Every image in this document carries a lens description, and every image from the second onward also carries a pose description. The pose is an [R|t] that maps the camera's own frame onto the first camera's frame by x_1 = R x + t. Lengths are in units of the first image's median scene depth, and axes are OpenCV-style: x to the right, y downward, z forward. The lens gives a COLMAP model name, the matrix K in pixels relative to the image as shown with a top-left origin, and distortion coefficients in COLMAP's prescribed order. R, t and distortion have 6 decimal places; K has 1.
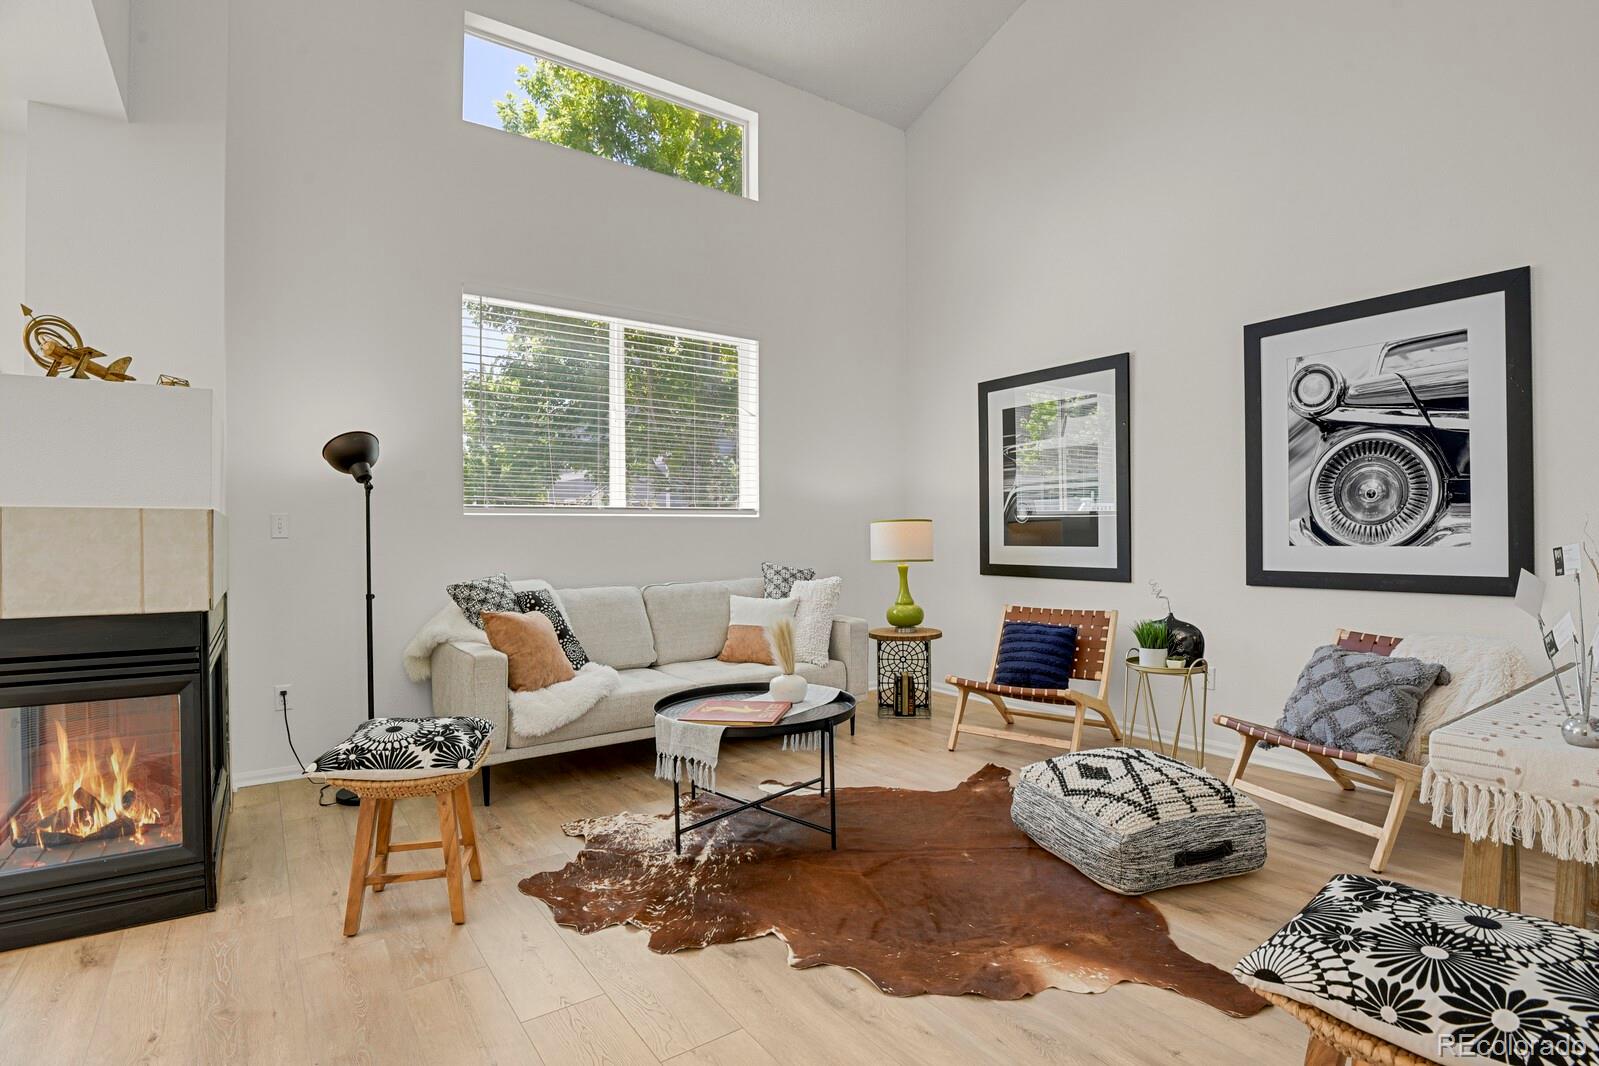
lens RADIAL K [[779.9, 0, 802.8], [0, 779.9, 538.8], [0, 0, 1]] dist [-0.022428, -0.005524]
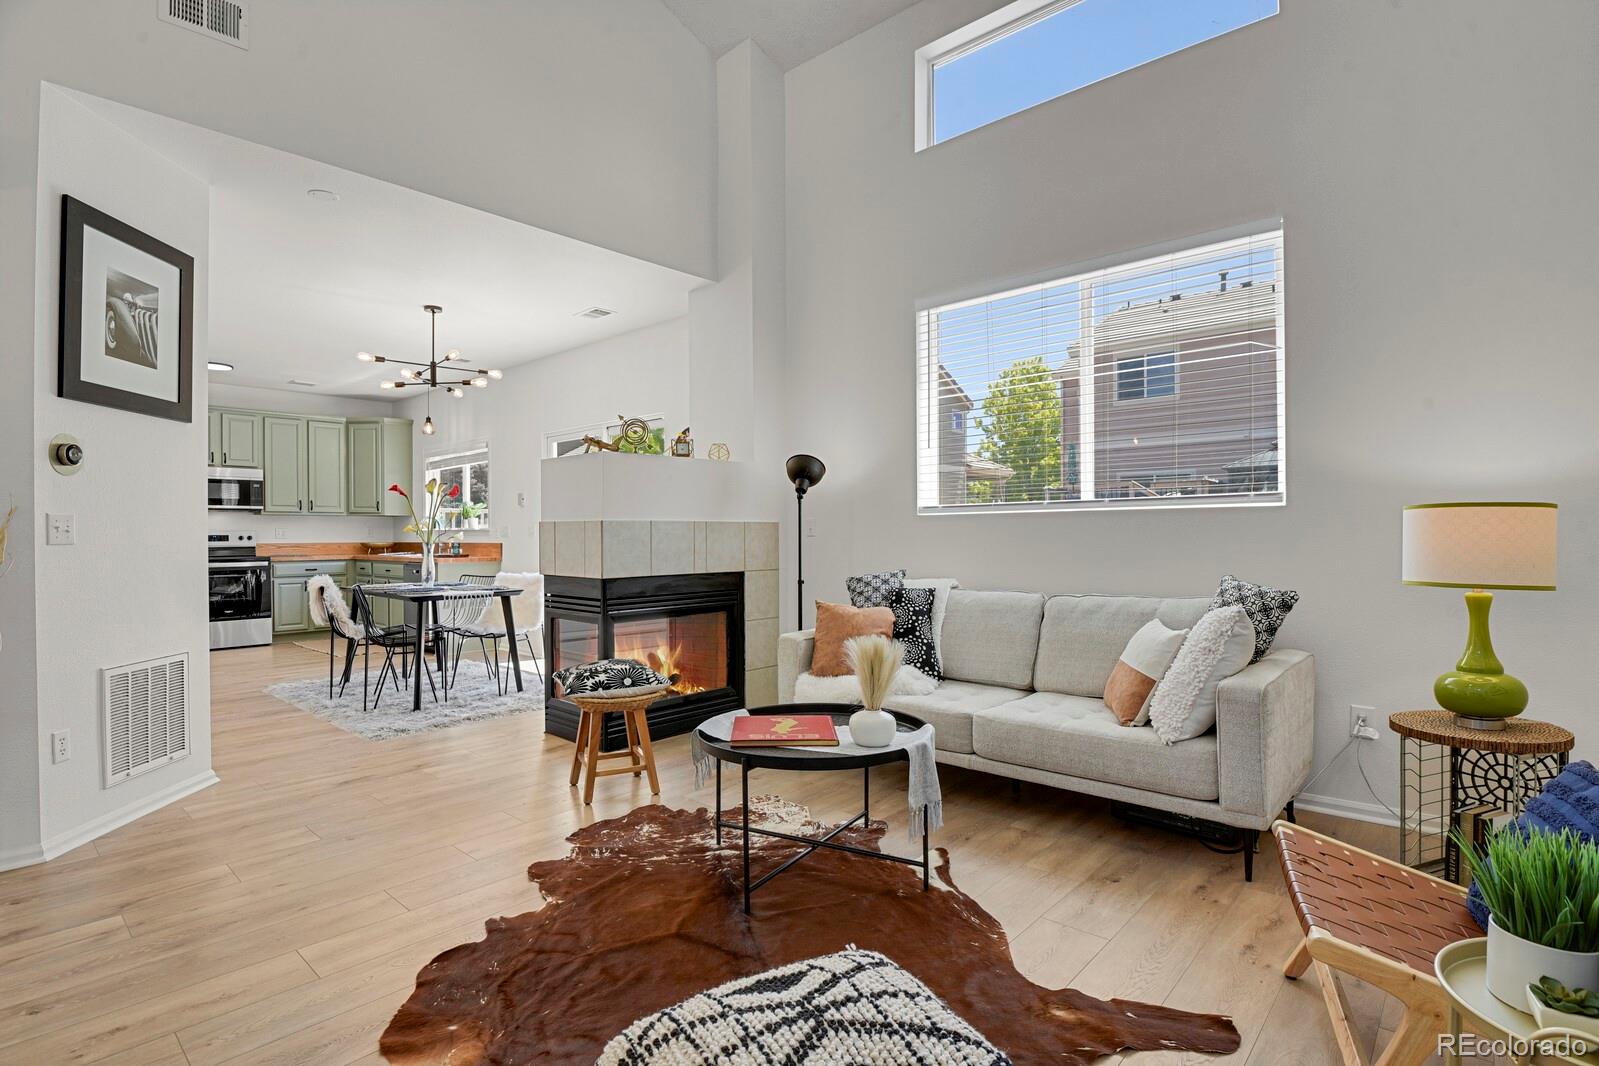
lens RADIAL K [[779.9, 0, 802.8], [0, 779.9, 538.8], [0, 0, 1]] dist [-0.022428, -0.005524]
pose [[0.219359, 0.007703, -0.975614, 0.735530], [-0.000999, 0.999970, 0.007670, -0.007468], [0.975644, -0.000708, 0.219360, 0.744736]]
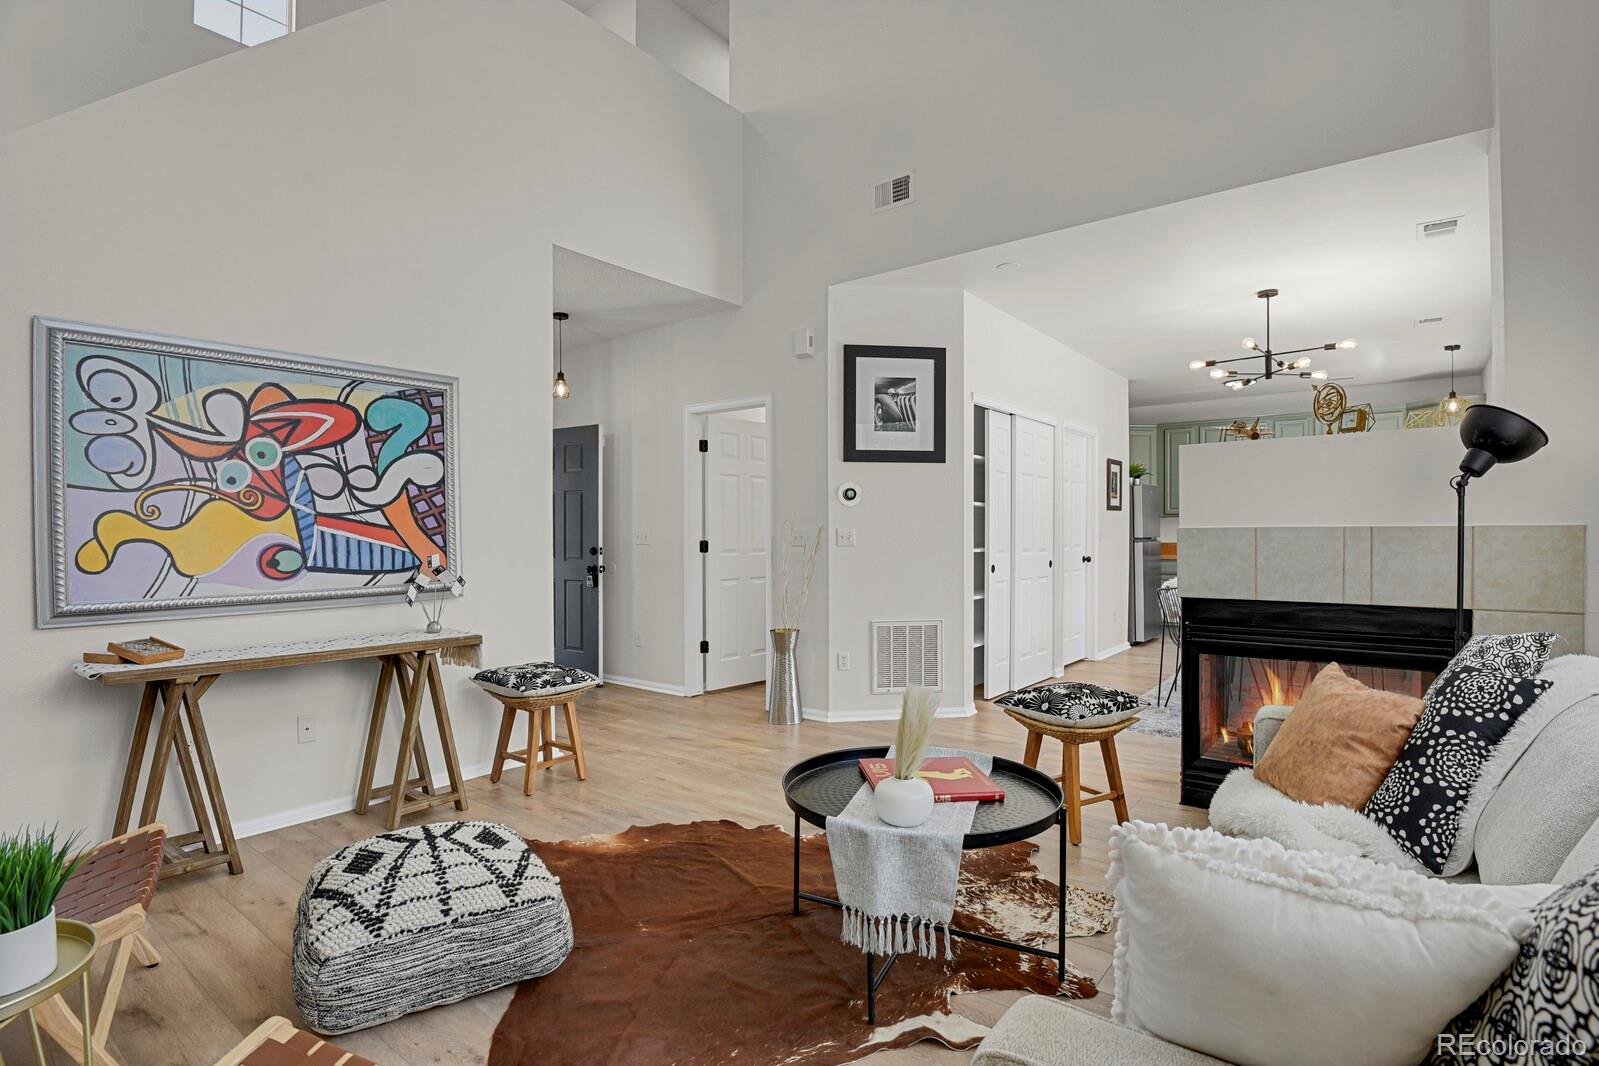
lens RADIAL K [[779.9, 0, 802.8], [0, 779.9, 538.8], [0, 0, 1]] dist [-0.022428, -0.005524]
pose [[-0.959838, 0.008685, -0.280421, 0.230341], [0.005233, 0.999901, 0.013055, -0.028463], [0.280507, 0.011063, -0.959788, 1.563324]]
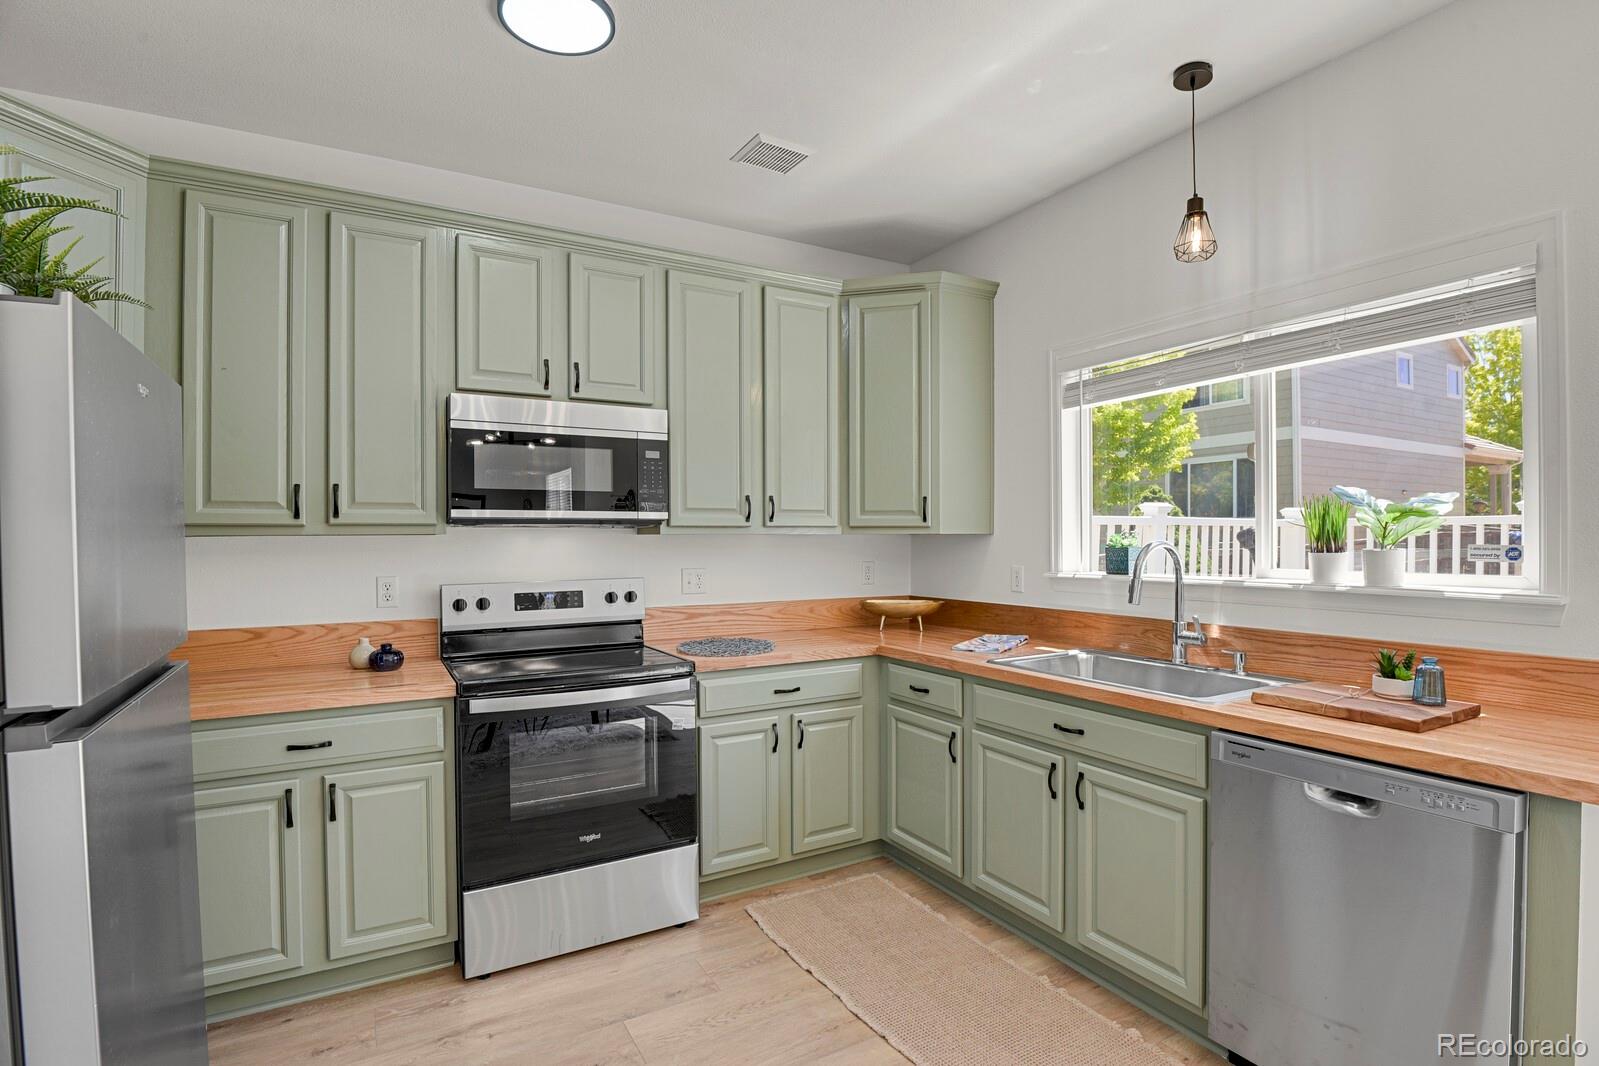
lens RADIAL K [[779.9, 0, 802.8], [0, 779.9, 538.8], [0, 0, 1]] dist [-0.022428, -0.005524]
pose [[-0.101704, 0.003986, -0.994807, -1.223011], [-0.000803, 0.999991, 0.004088, -0.065362], [0.994814, 0.001214, -0.101700, -0.176322]]
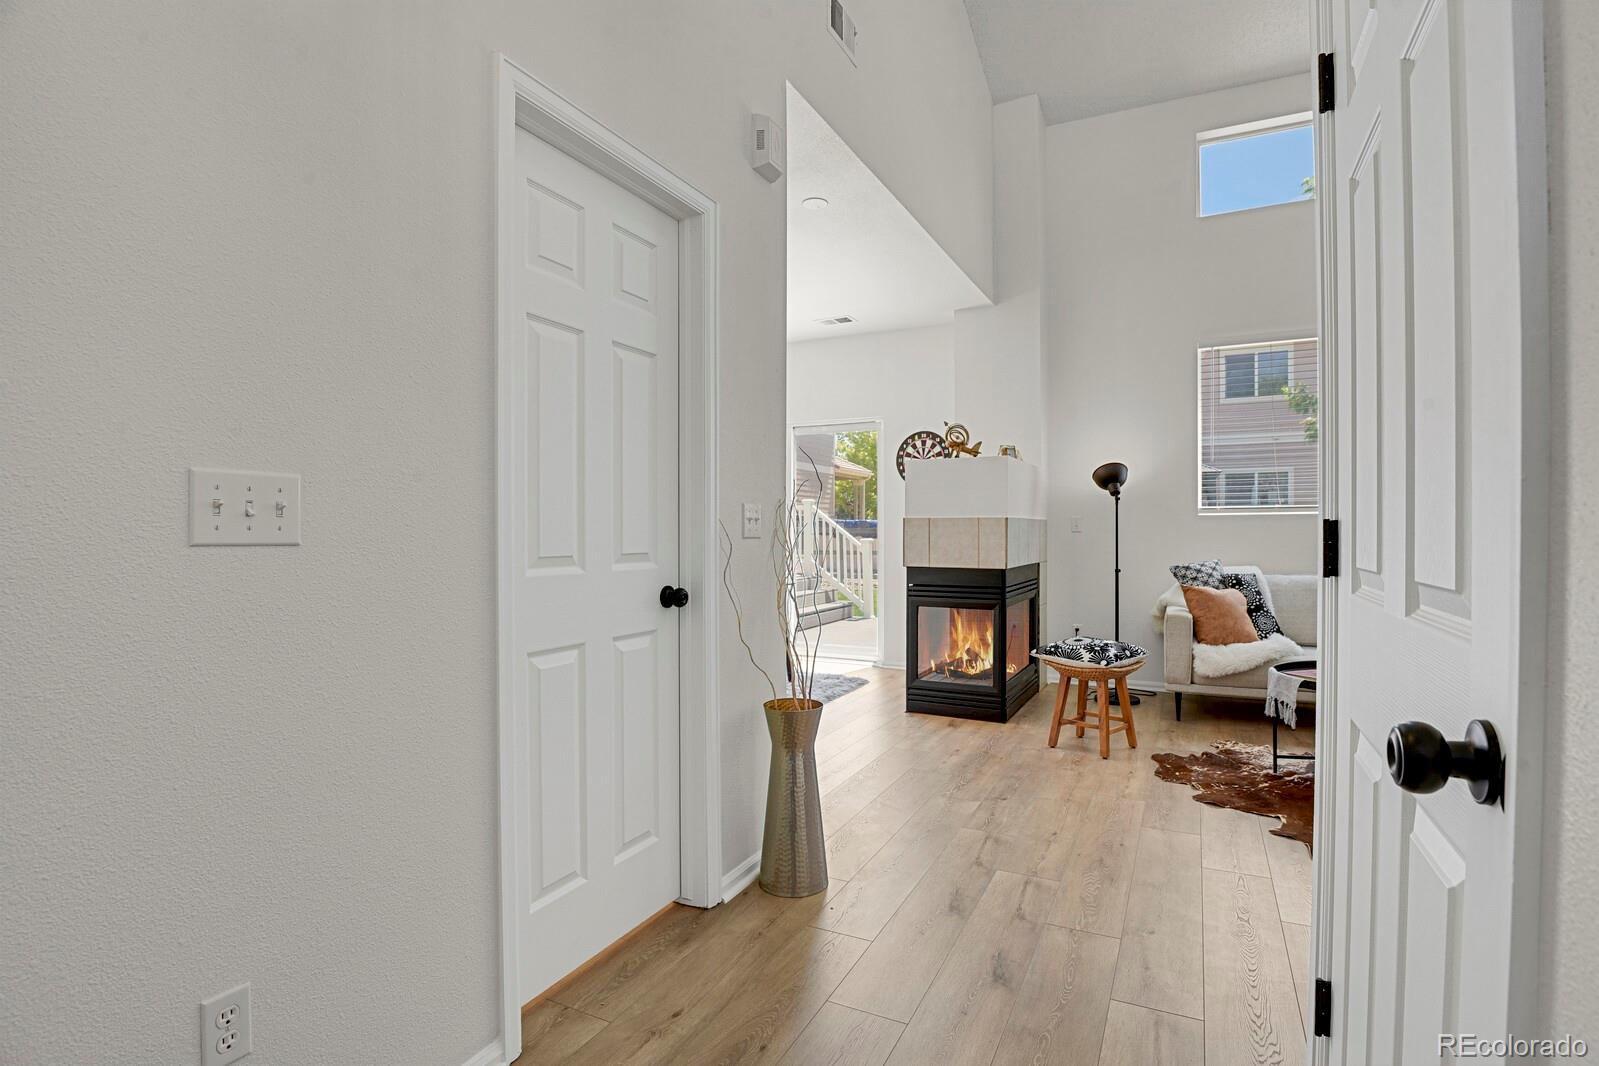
lens RADIAL K [[779.9, 0, 802.8], [0, 779.9, 538.8], [0, 0, 1]] dist [-0.022428, -0.005524]
pose [[0.464316, 0.011187, -0.885599, 0.525517], [-0.004135, 0.999937, 0.010463, -0.001601], [0.885660, -0.001197, 0.464333, -0.268864]]
